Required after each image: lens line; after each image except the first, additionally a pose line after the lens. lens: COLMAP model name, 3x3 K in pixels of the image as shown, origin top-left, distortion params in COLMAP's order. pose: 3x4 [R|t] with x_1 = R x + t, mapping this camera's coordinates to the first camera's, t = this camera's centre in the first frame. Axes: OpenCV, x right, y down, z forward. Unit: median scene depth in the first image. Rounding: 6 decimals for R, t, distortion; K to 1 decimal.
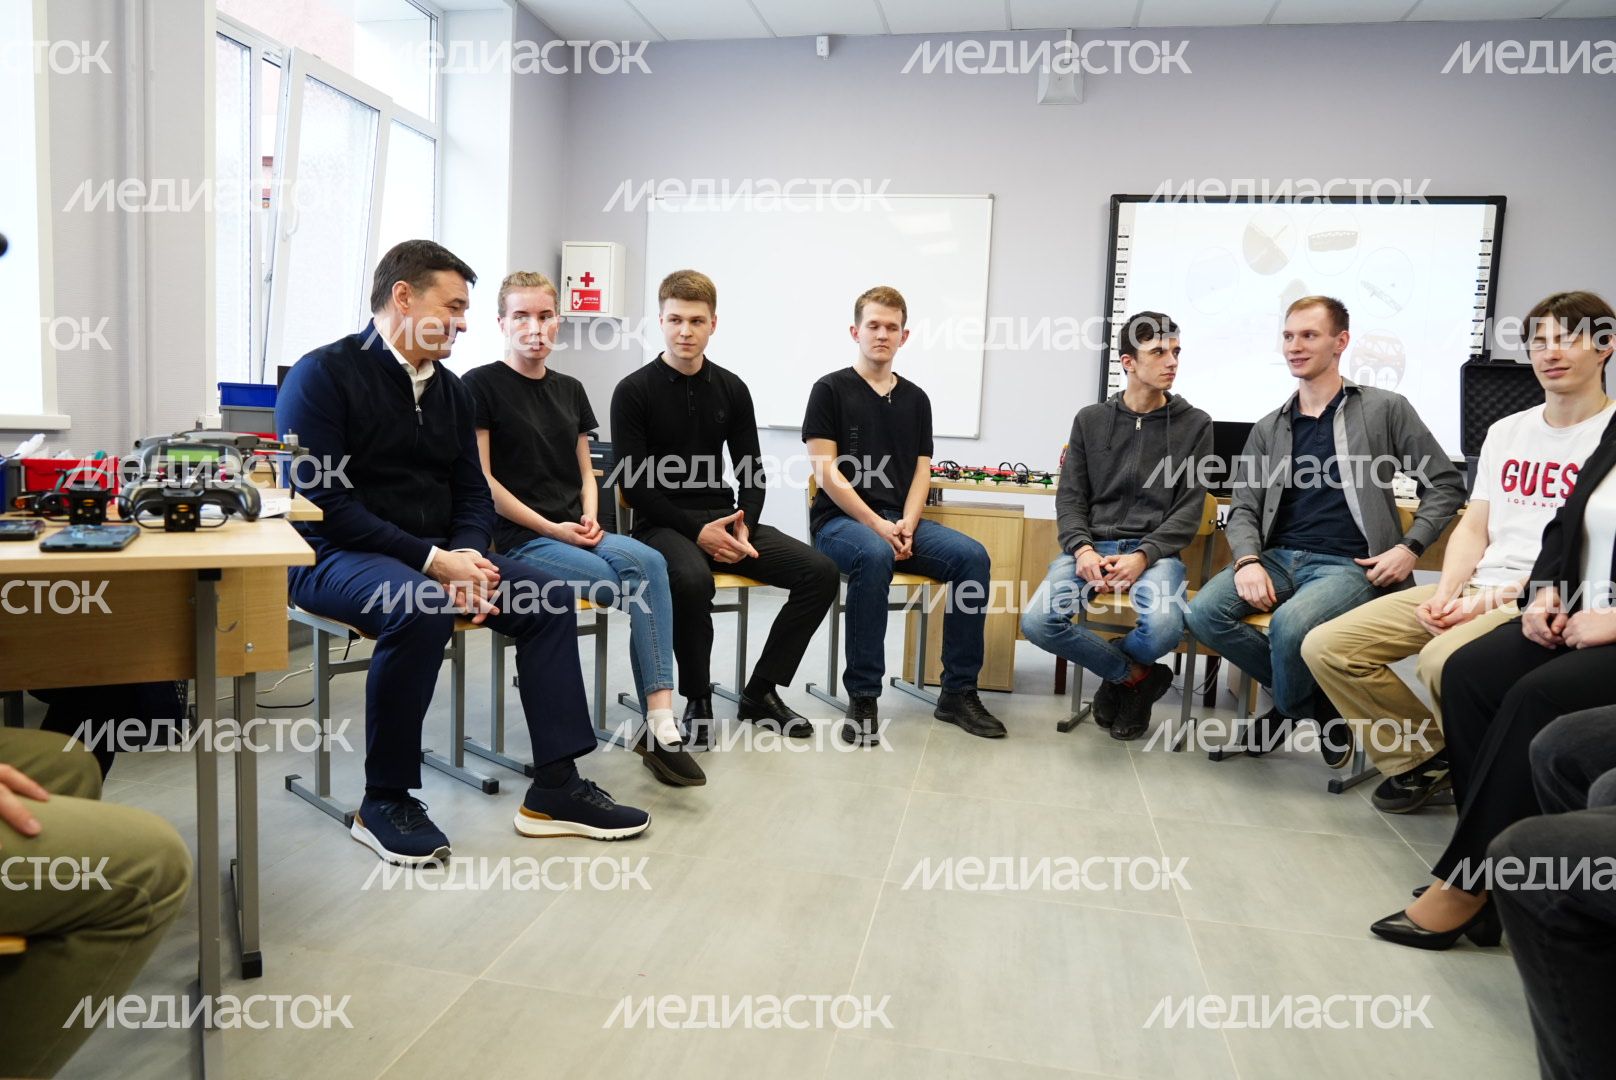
lens RADIAL K [[1102.6, 0, 802.3], [0, 1102.6, 538.4], [0, 0, 1]] dist [-0.034961, 0.017340]
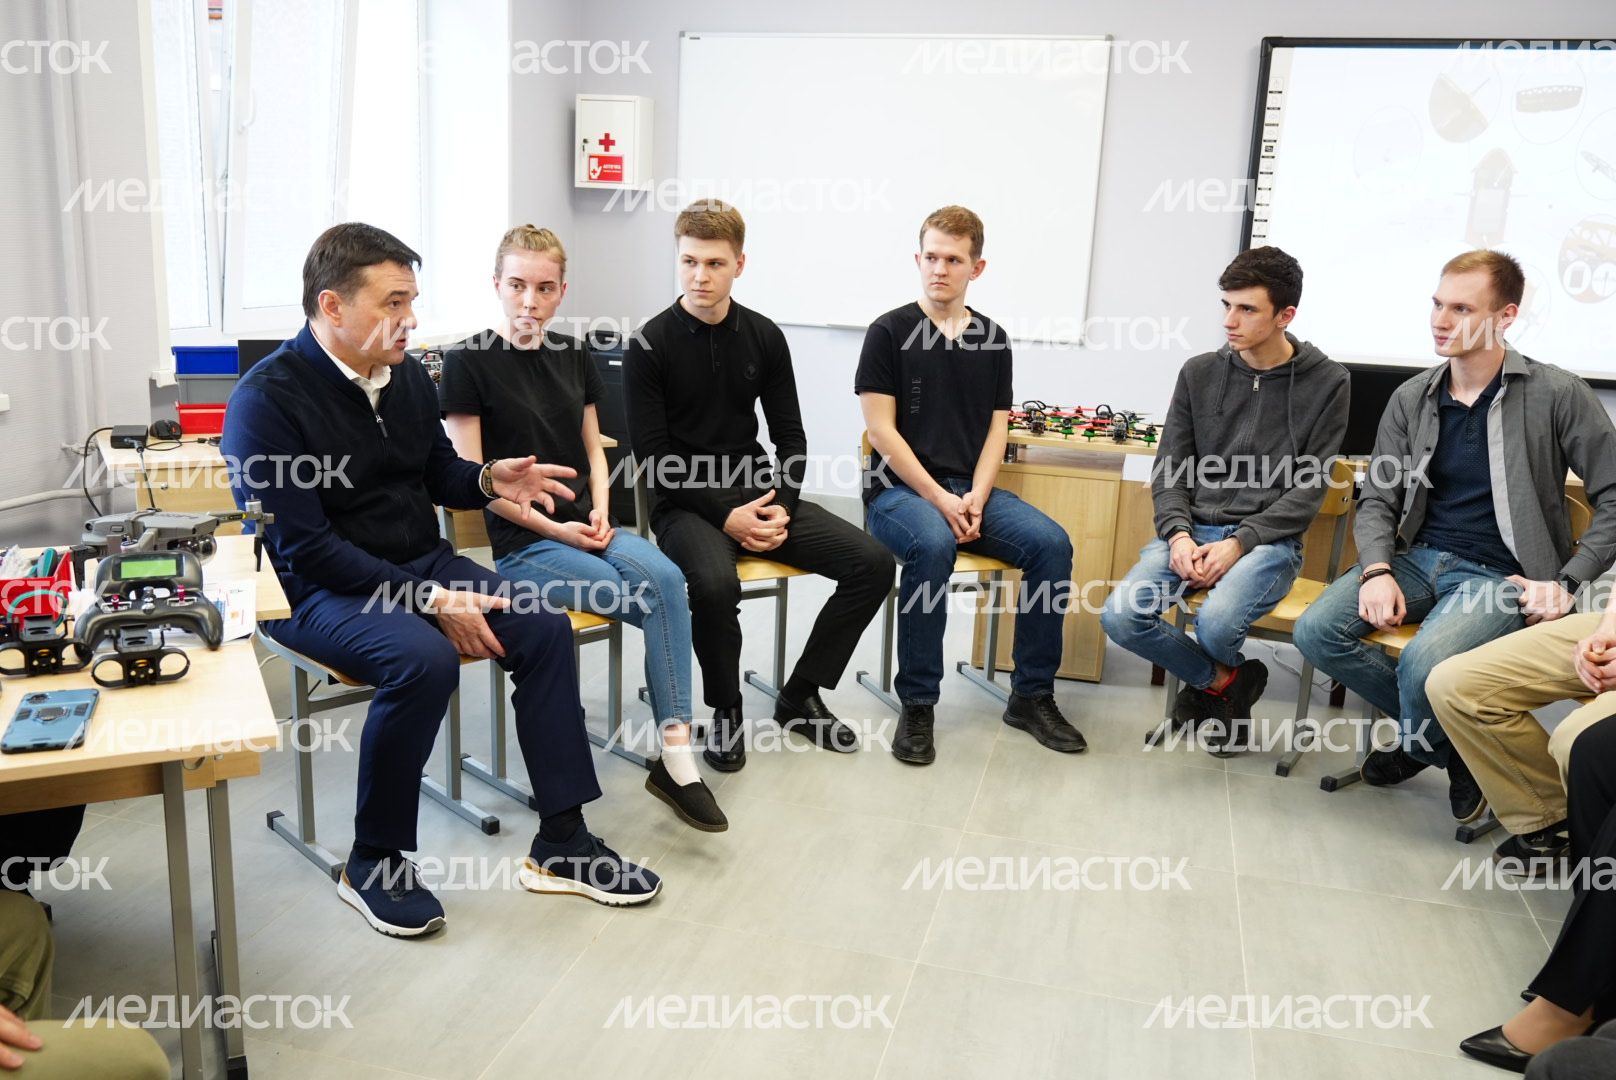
lens RADIAL K [[1361.3, 0, 810.0], [0, 1361.3, 543.3], [0, 0, 1]] dist [-0.015751, 0.019025]
pose [[0.998084, 0.013199, -0.060450, 0.033184], [-0.005445, 0.991929, 0.126680, -0.115113], [0.061634, -0.126108, 0.990100, -0.047567]]
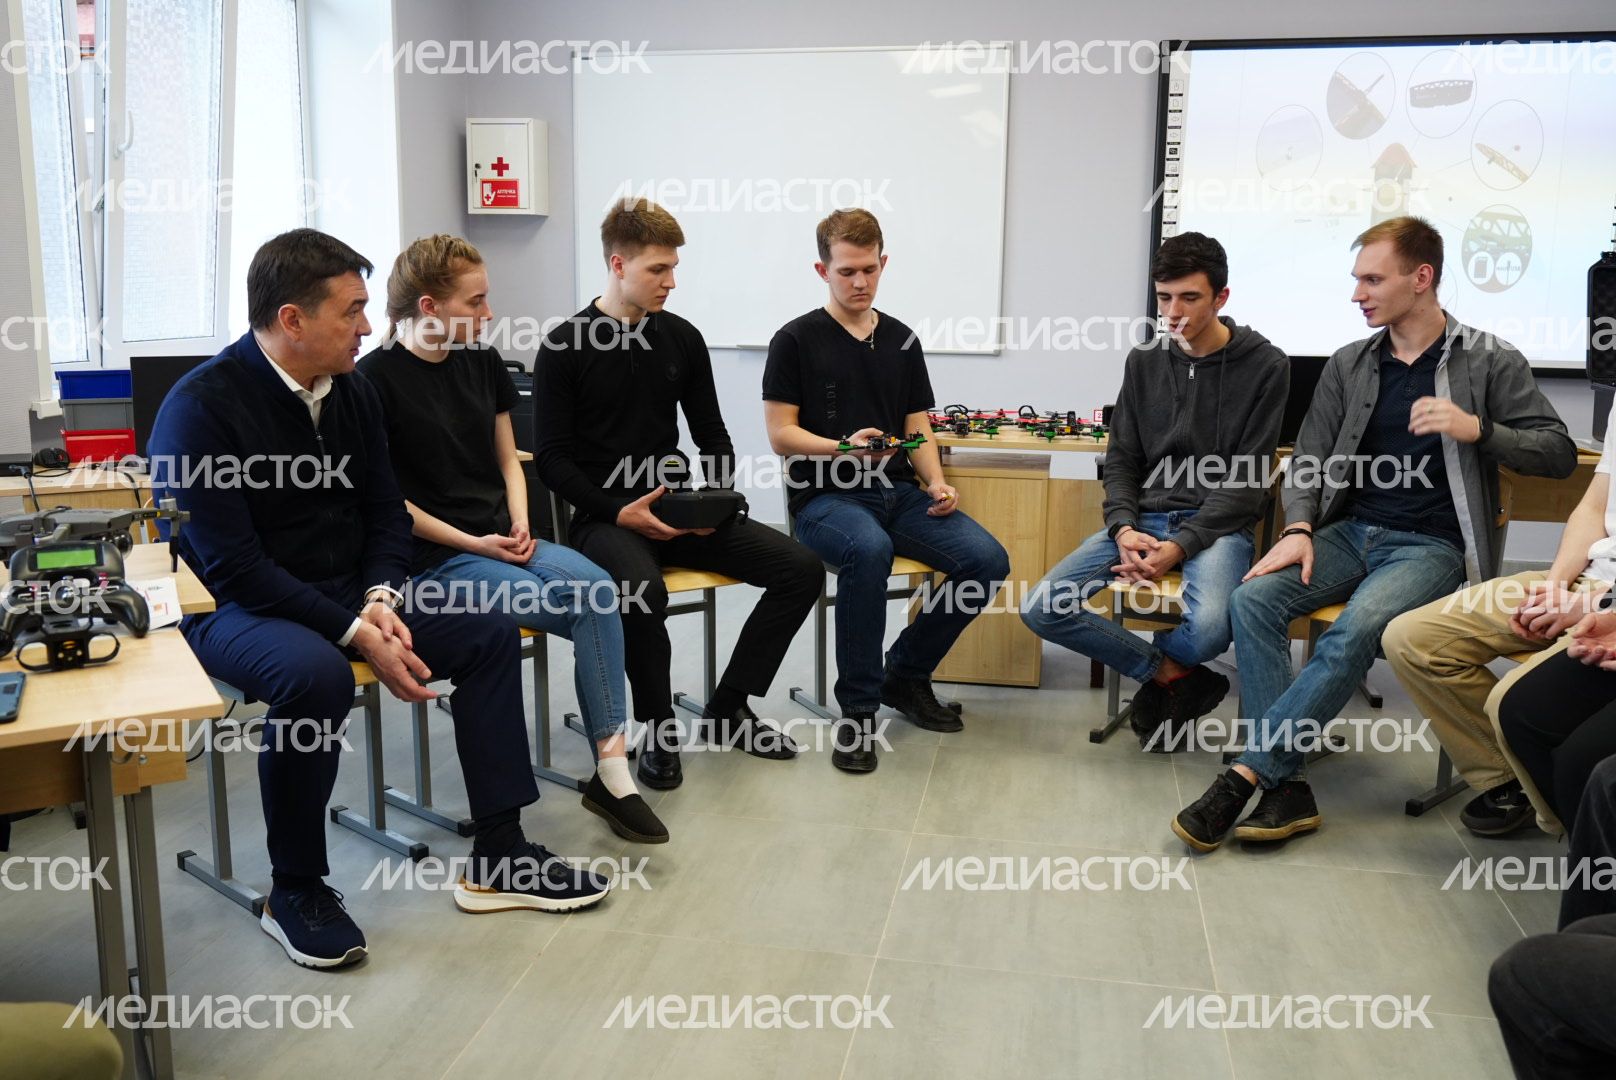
lens RADIAL K [[1427.1, 0, 808.3], [0, 1427.1, 534.3], [0, 0, 1]] dist [-0.008486, 0.000264]
pose [[0.999369, -0.035034, 0.005791, 0.016880], [0.034463, 0.996232, 0.079589, -0.078016], [-0.008557, -0.079339, 0.996811, -0.070994]]
